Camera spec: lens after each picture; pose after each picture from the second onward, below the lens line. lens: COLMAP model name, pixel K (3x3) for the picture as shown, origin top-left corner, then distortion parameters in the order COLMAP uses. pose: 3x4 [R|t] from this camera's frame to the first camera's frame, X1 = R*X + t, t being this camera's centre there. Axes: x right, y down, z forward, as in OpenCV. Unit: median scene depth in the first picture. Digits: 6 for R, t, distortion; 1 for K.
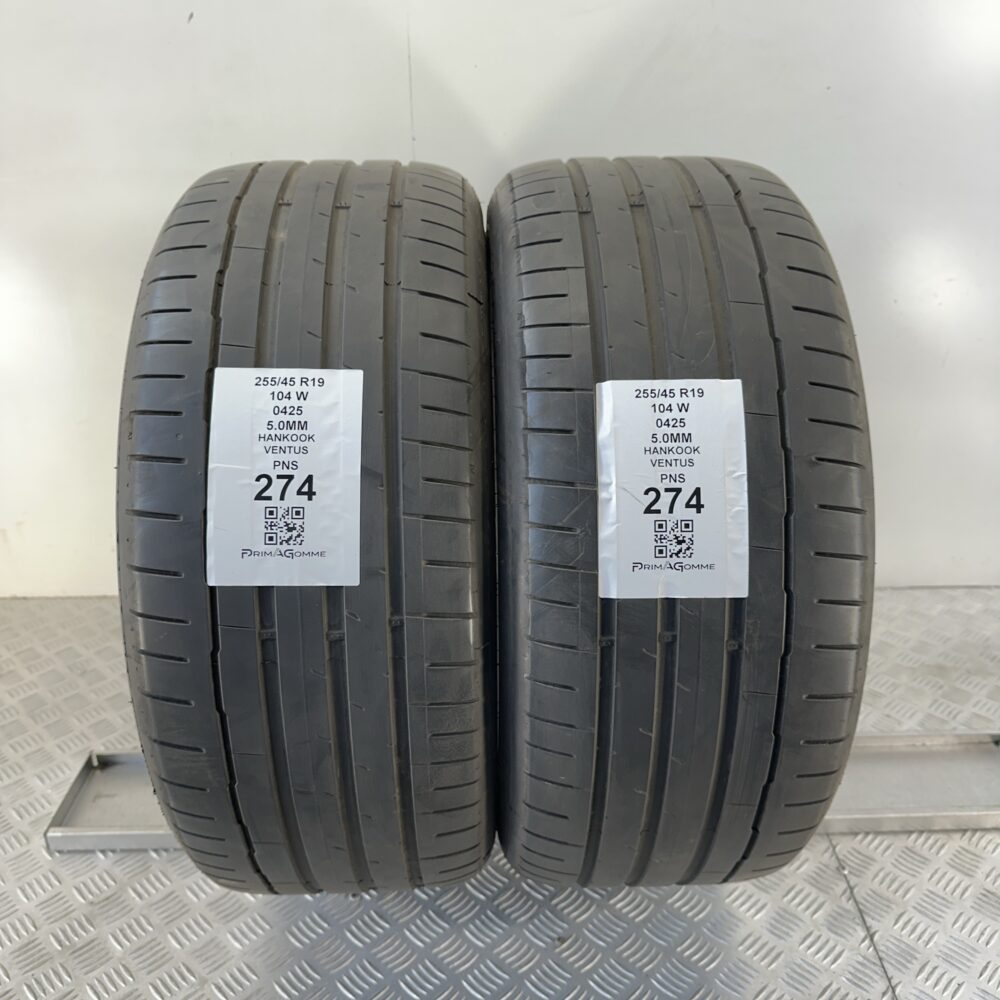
lens RADIAL K [[860.5, 0, 497.9], [0, 860.5, 494.9], [0, 0, 1]] dist [0.008260, -0.020172]
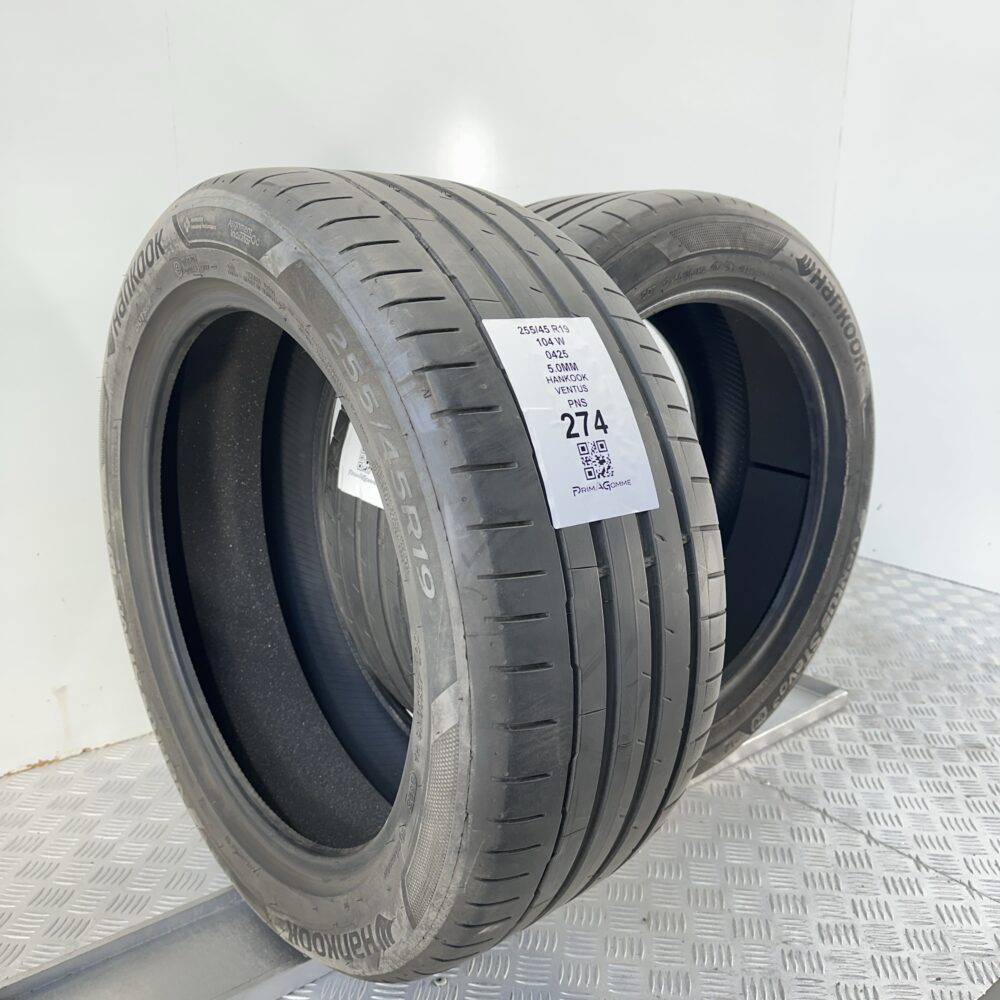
lens RADIAL K [[860.5, 0, 496.3], [0, 860.5, 498.5], [0, 0, 1]] dist [0.008260, -0.020172]
pose [[0.828231, -0.163415, 0.536031, -0.881841], [0.246689, 0.965189, -0.086915, 0.137000], [-0.503168, 0.204218, 0.839712, 0.224635]]
